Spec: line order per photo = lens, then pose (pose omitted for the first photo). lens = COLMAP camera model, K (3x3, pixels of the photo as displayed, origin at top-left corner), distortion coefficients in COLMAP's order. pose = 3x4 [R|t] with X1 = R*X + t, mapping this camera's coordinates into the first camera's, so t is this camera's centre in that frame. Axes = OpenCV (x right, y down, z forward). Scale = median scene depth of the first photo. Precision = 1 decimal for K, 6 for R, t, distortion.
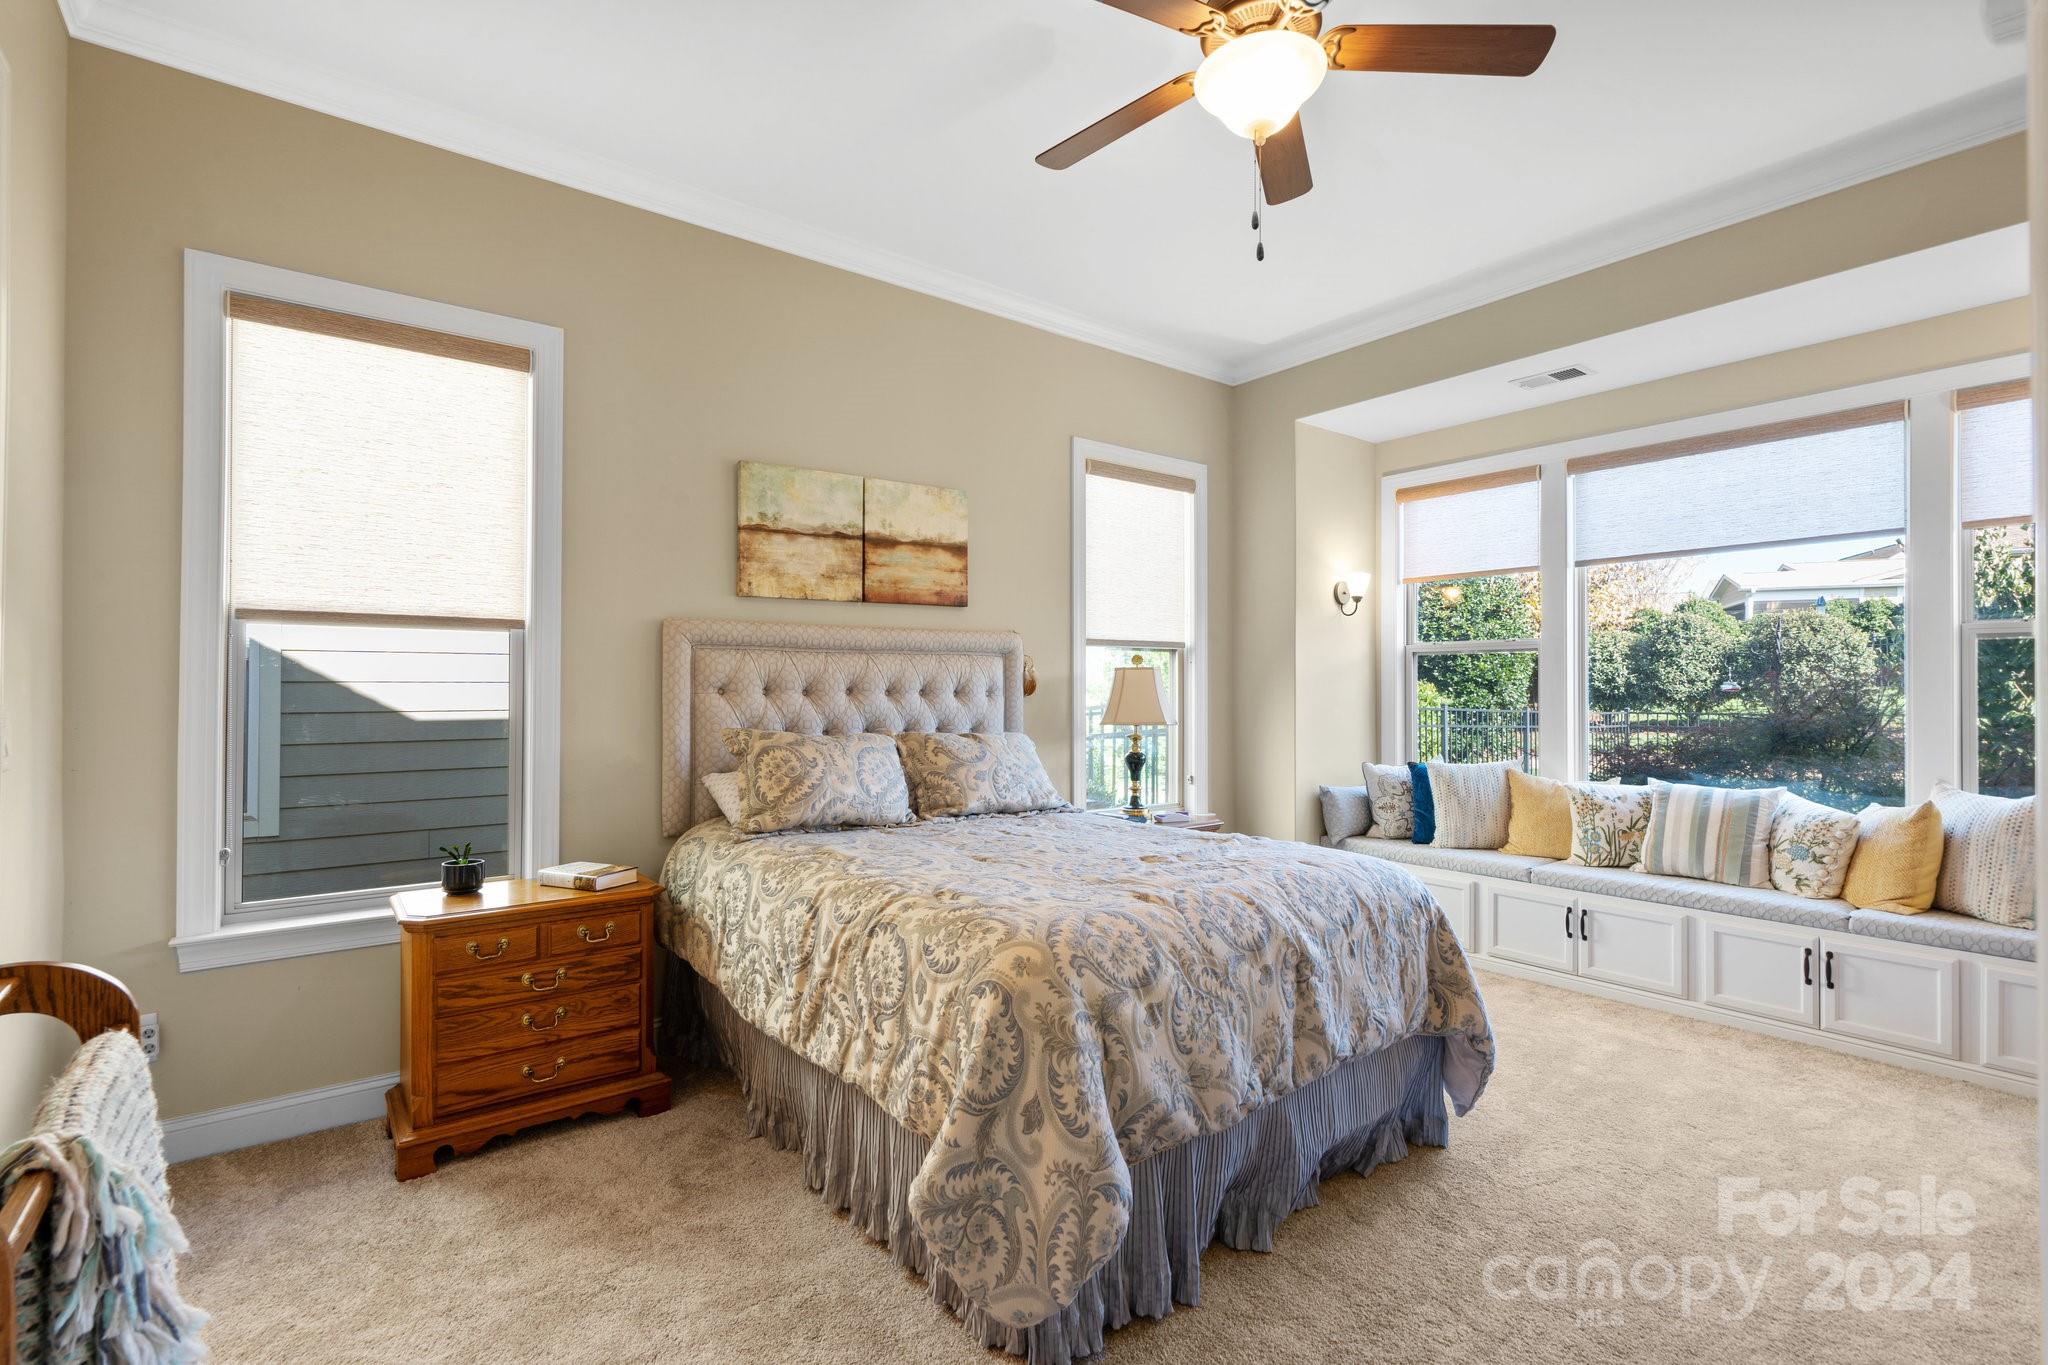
lens RADIAL K [[945.2, 0, 1026.7], [0, 945.2, 691.4], [0, 0, 1]] dist [-0.005848, 0.003614]
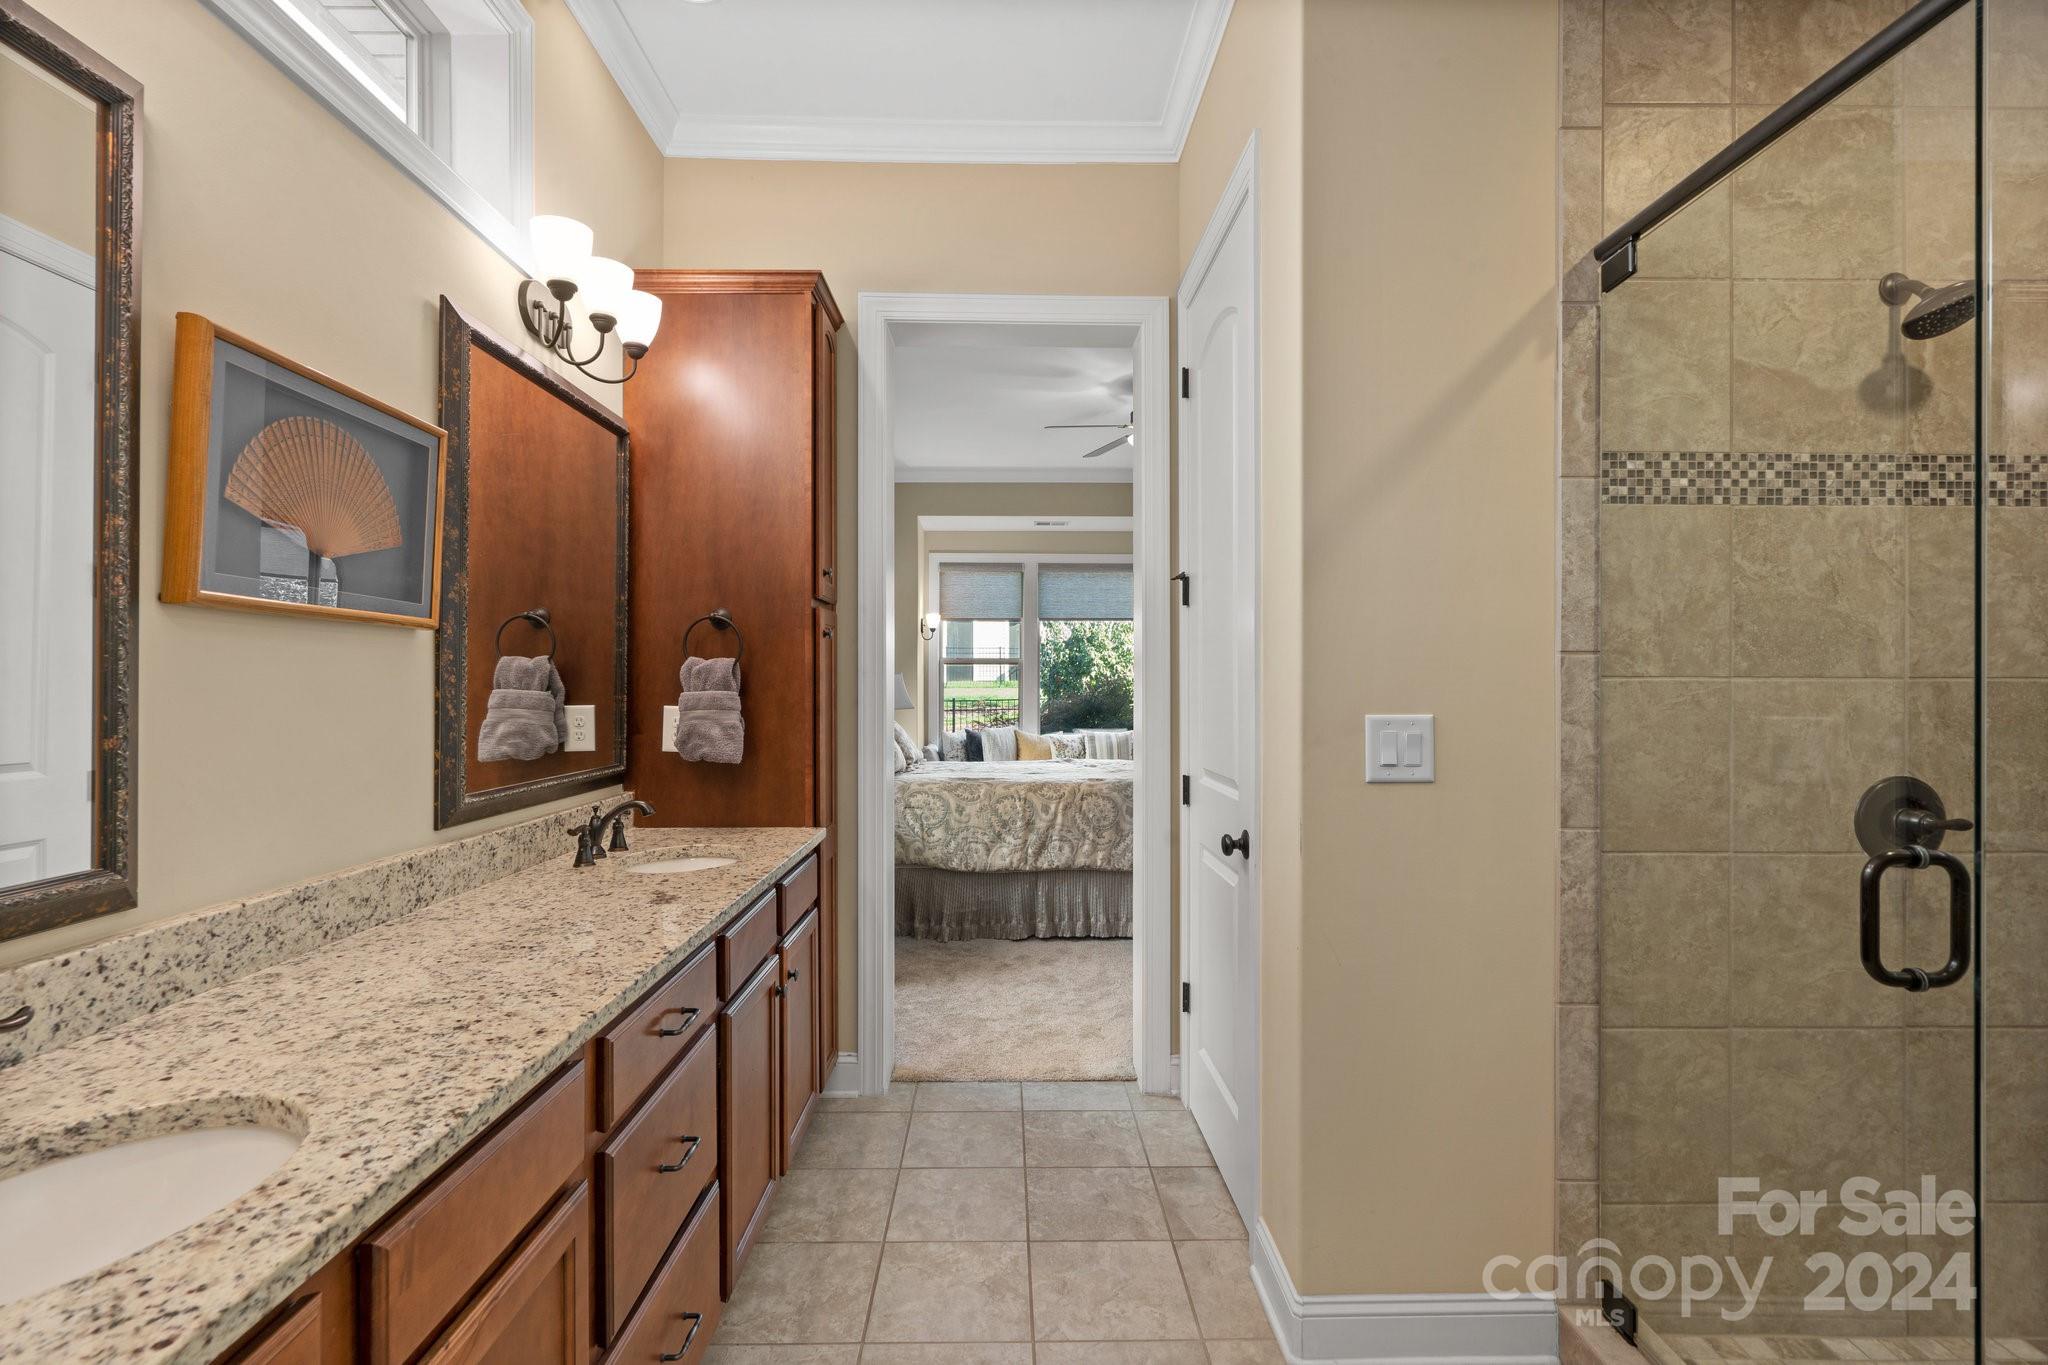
lens RADIAL K [[945.2, 0, 1022.1], [0, 945.2, 683.7], [0, 0, 1]] dist [-0.005848, 0.003614]
pose [[0.601784, 0.000620, 0.798658, -1.232175], [0.001206, 0.999998, -0.001686, -0.005741], [-0.798658, 0.001978, 0.601782, -0.133174]]
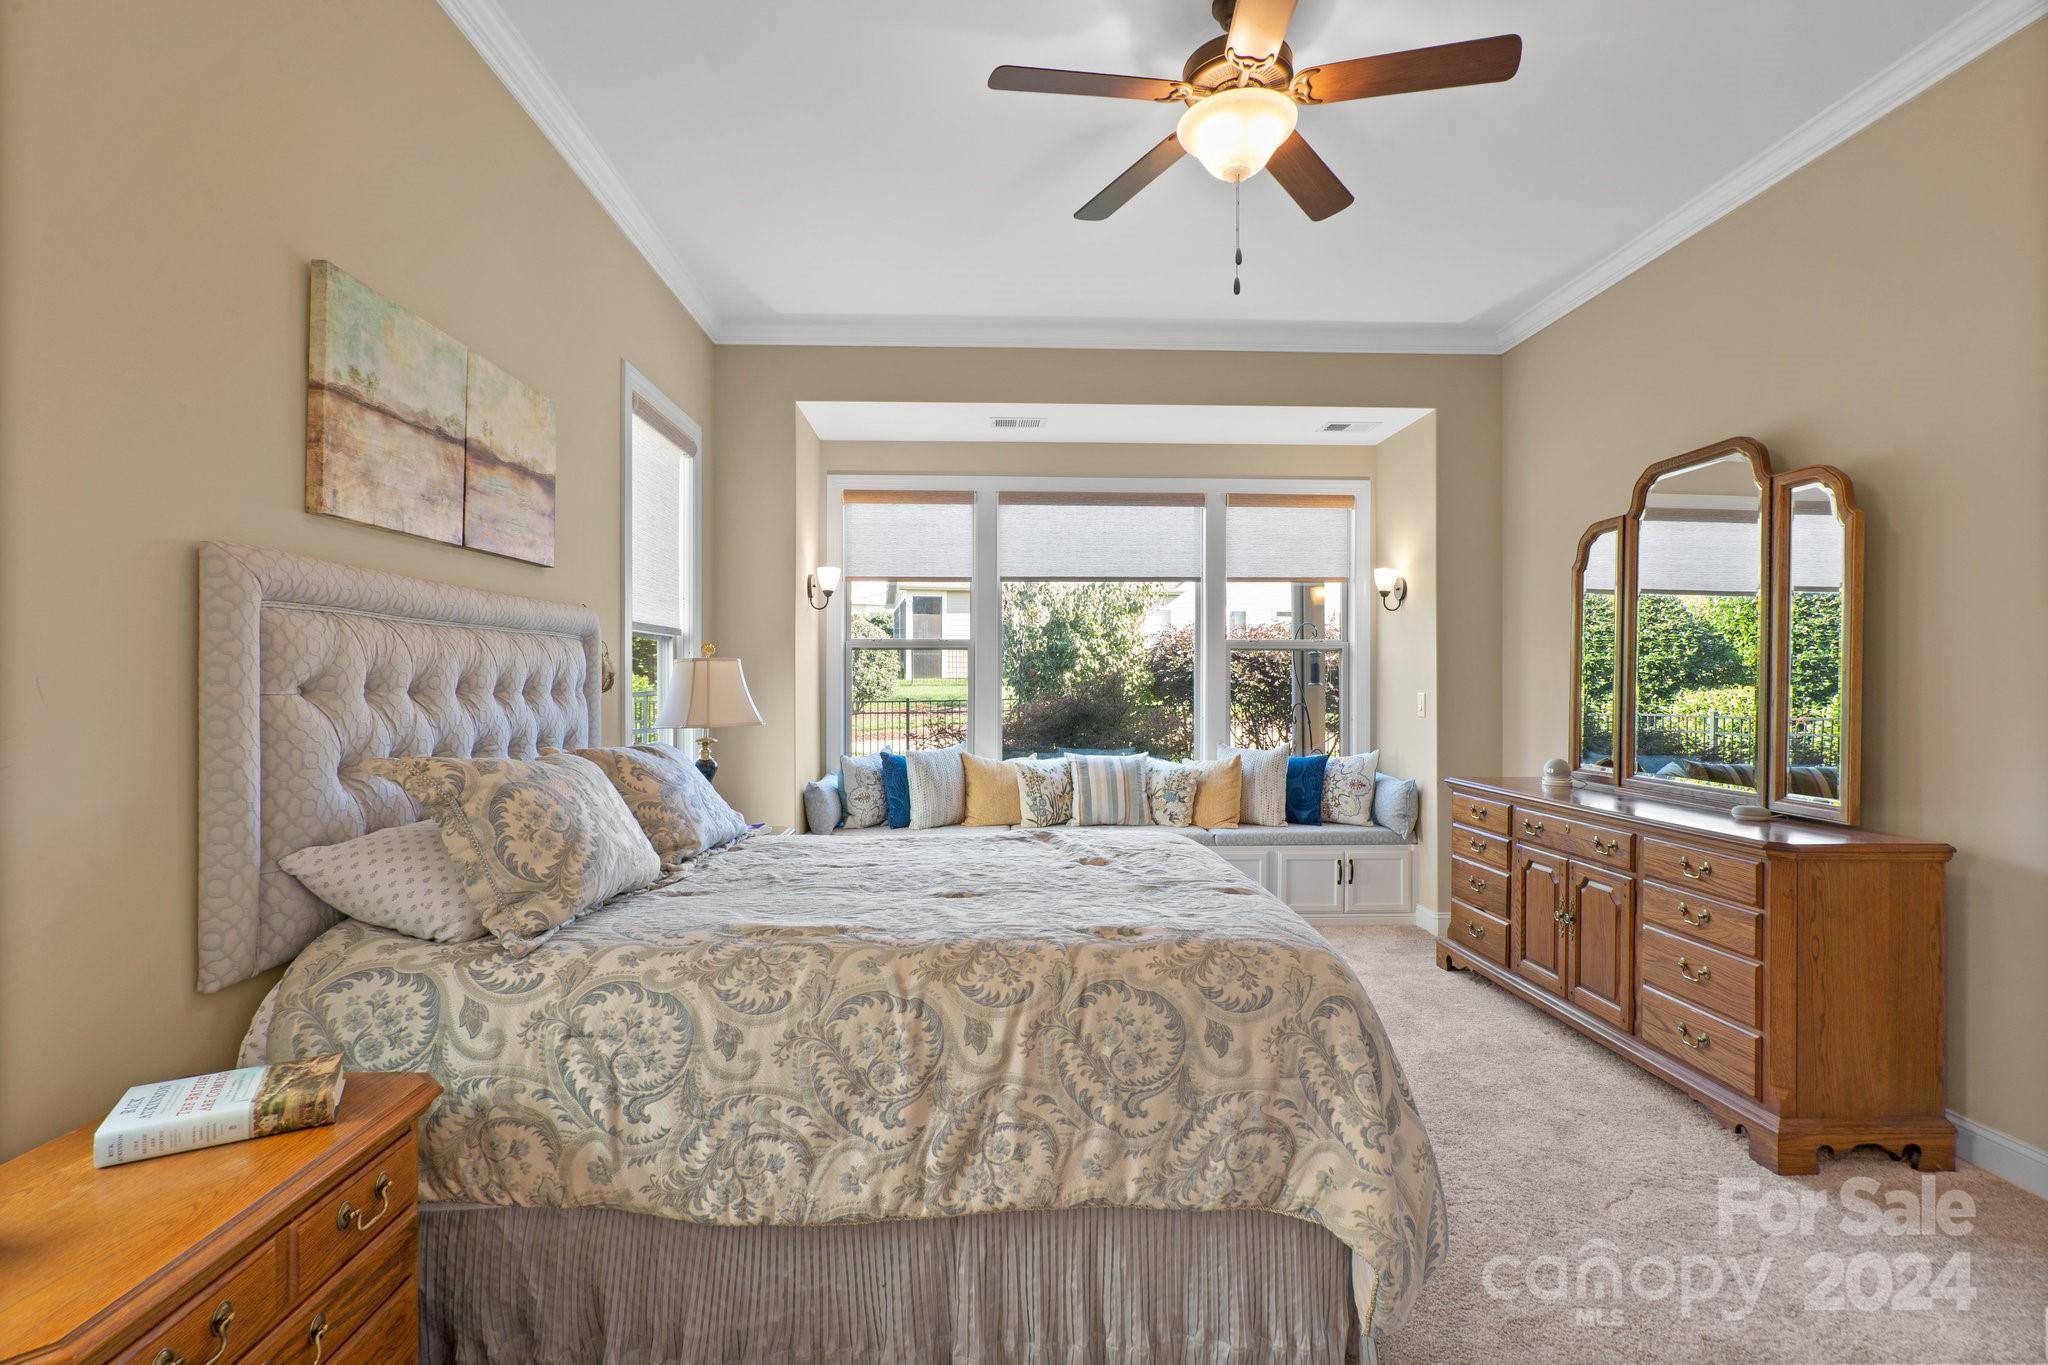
lens RADIAL K [[945.2, 0, 1023.1], [0, 945.2, 686.1], [0, 0, 1]] dist [-0.005848, 0.003614]
pose [[0.583028, -0.003993, 0.812442, -0.503651], [0.001594, 0.999992, 0.003771, -0.003861], [-0.812451, -0.000904, 0.583029, 0.359242]]
